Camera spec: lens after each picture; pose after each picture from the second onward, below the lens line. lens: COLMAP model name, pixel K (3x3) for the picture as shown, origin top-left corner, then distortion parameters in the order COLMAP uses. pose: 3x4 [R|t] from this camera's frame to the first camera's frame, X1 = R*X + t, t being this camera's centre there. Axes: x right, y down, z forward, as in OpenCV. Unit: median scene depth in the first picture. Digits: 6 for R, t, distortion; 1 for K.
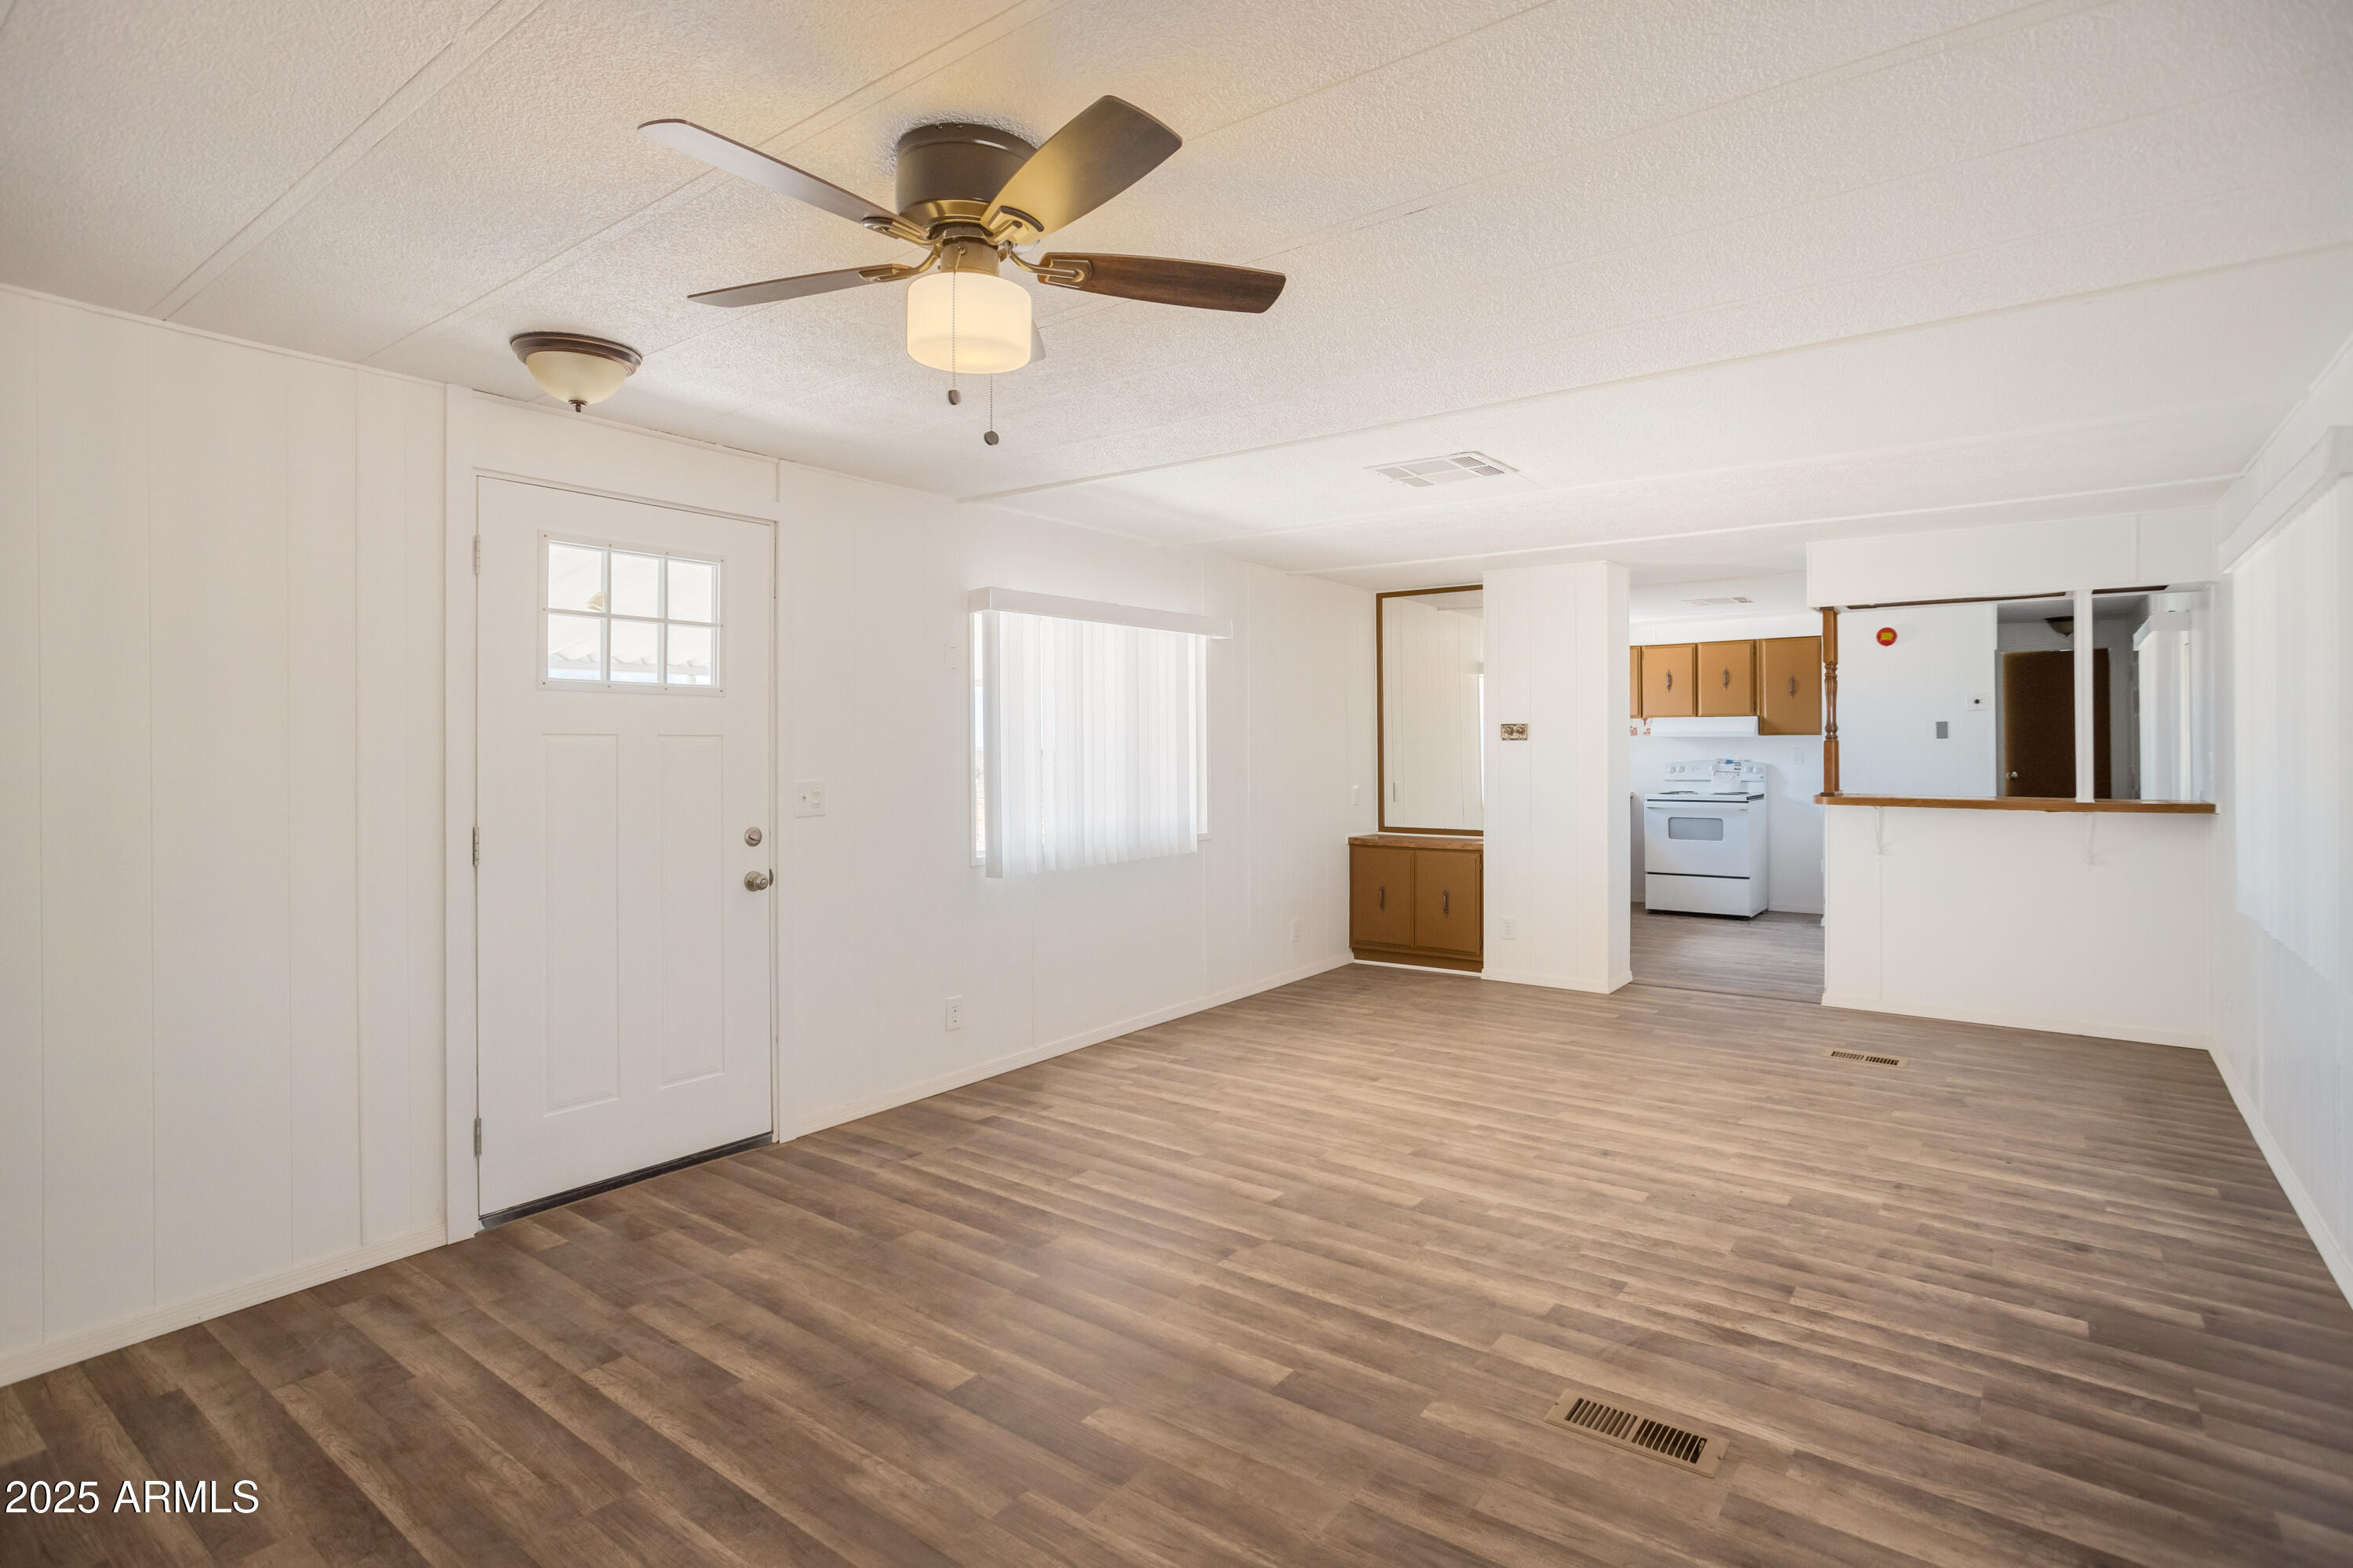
lens RADIAL K [[1159.1, 0, 1170.7], [0, 1159.1, 741.7], [0, 0, 1]] dist [-0.050486, 0.030364]
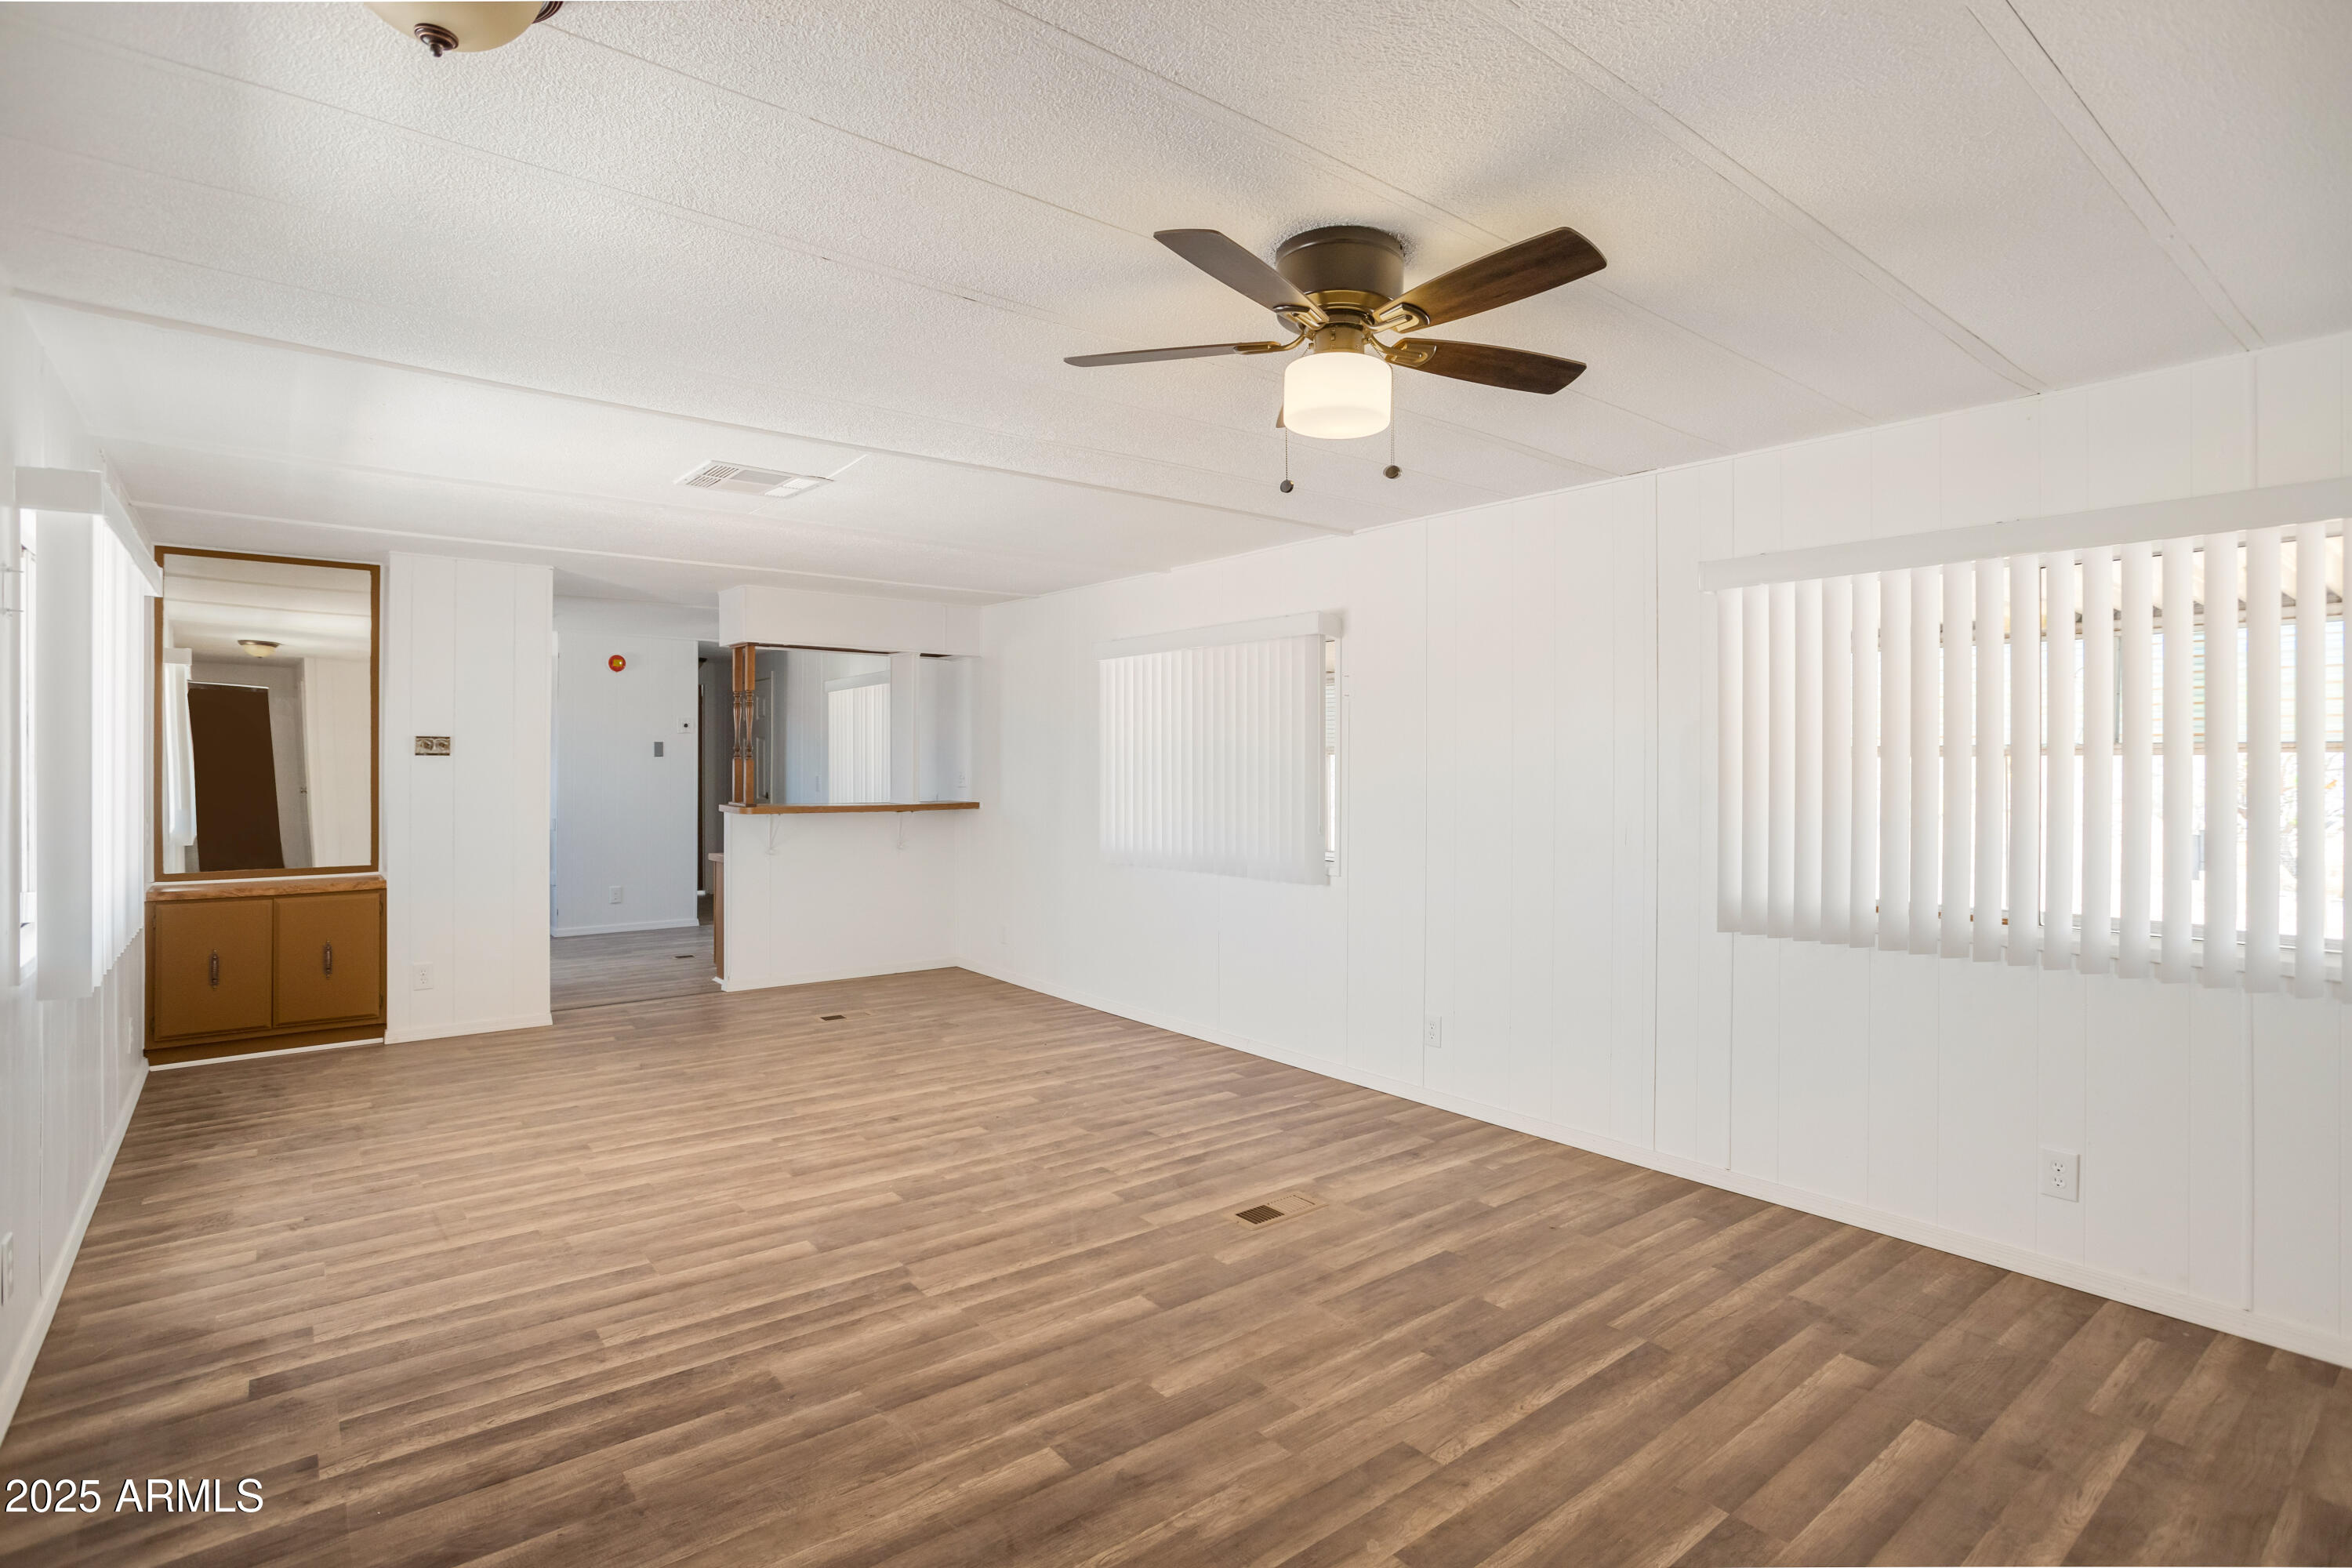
lens RADIAL K [[1167.8, 0, 1182.7], [0, 1167.8, 798.1], [0, 0, 1]] dist [-0.050933, 0.023780]
pose [[0.245618, -0.023990, 0.969070, -0.738678], [-0.008755, 0.999598, 0.026964, 0.005362], [-0.969327, -0.015108, 0.245309, 0.488633]]
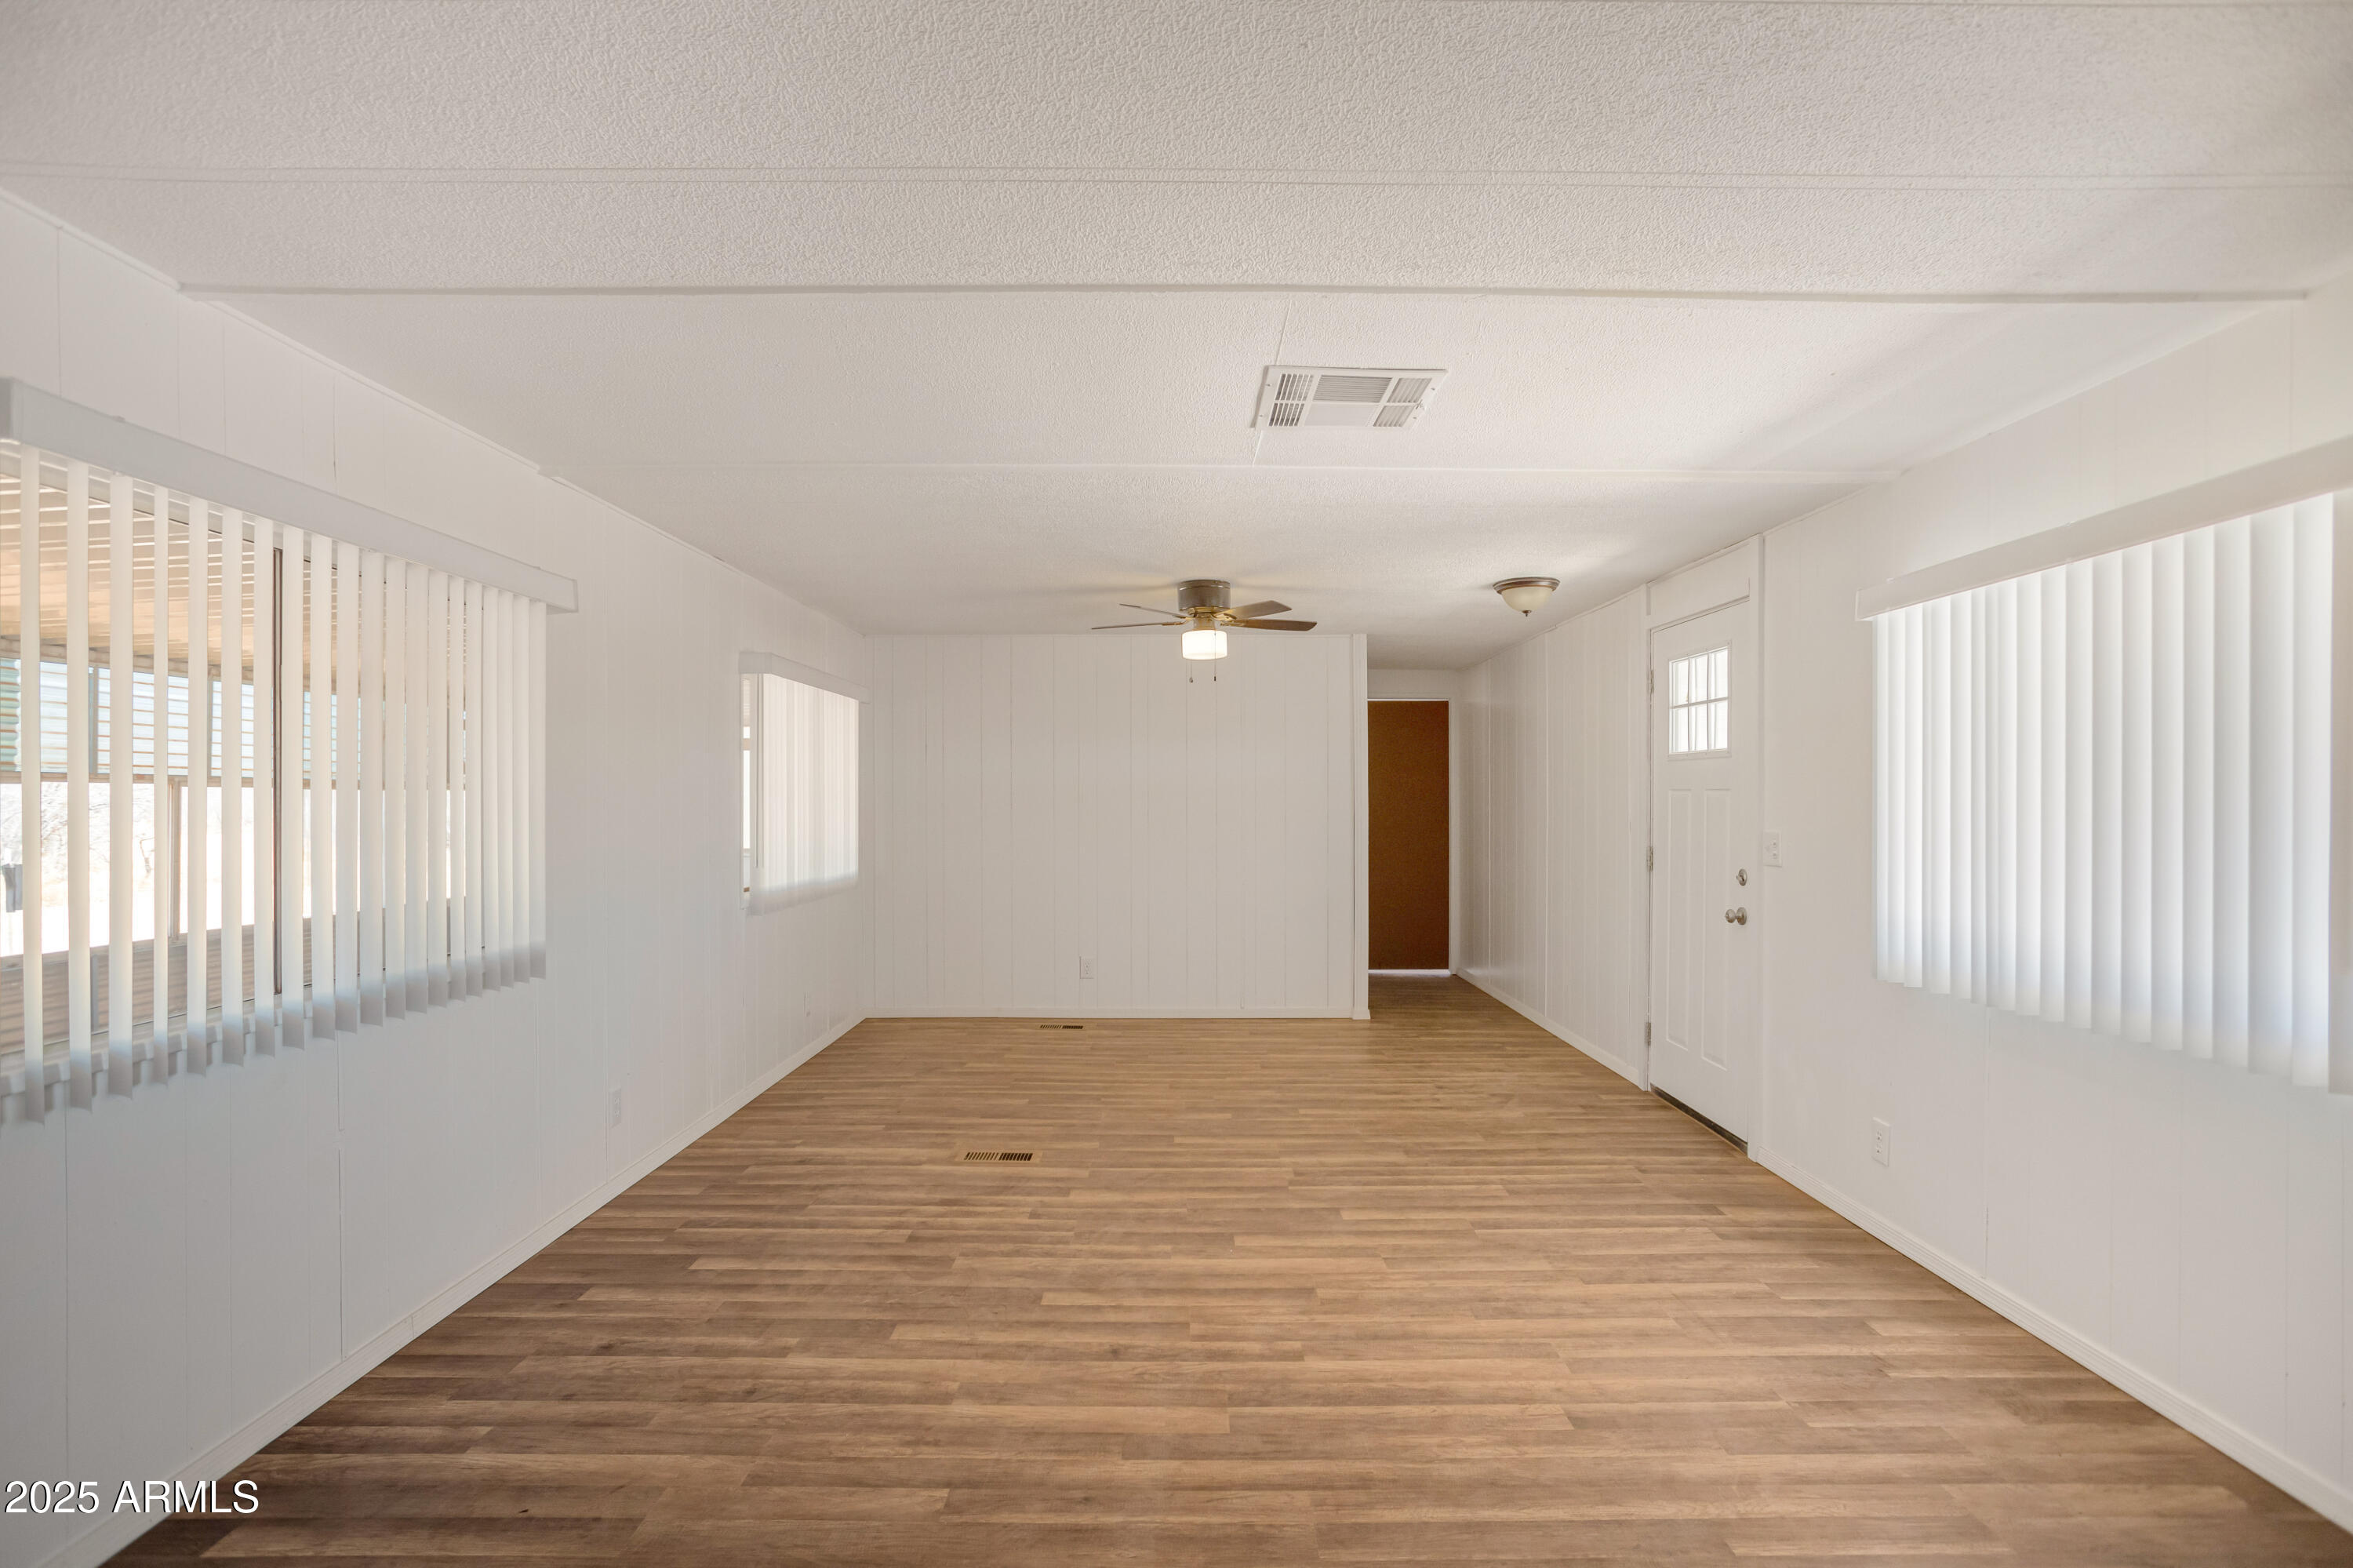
lens RADIAL K [[1168.4, 0, 1183.2], [0, 1168.4, 798.1], [0, 0, 1]] dist [-0.050933, 0.023780]
pose [[-0.793491, 0.001089, -0.608580, 0.882114], [0.002383, 0.999996, -0.001318, 0.005299], [0.608577, -0.002496, -0.793491, 1.791396]]
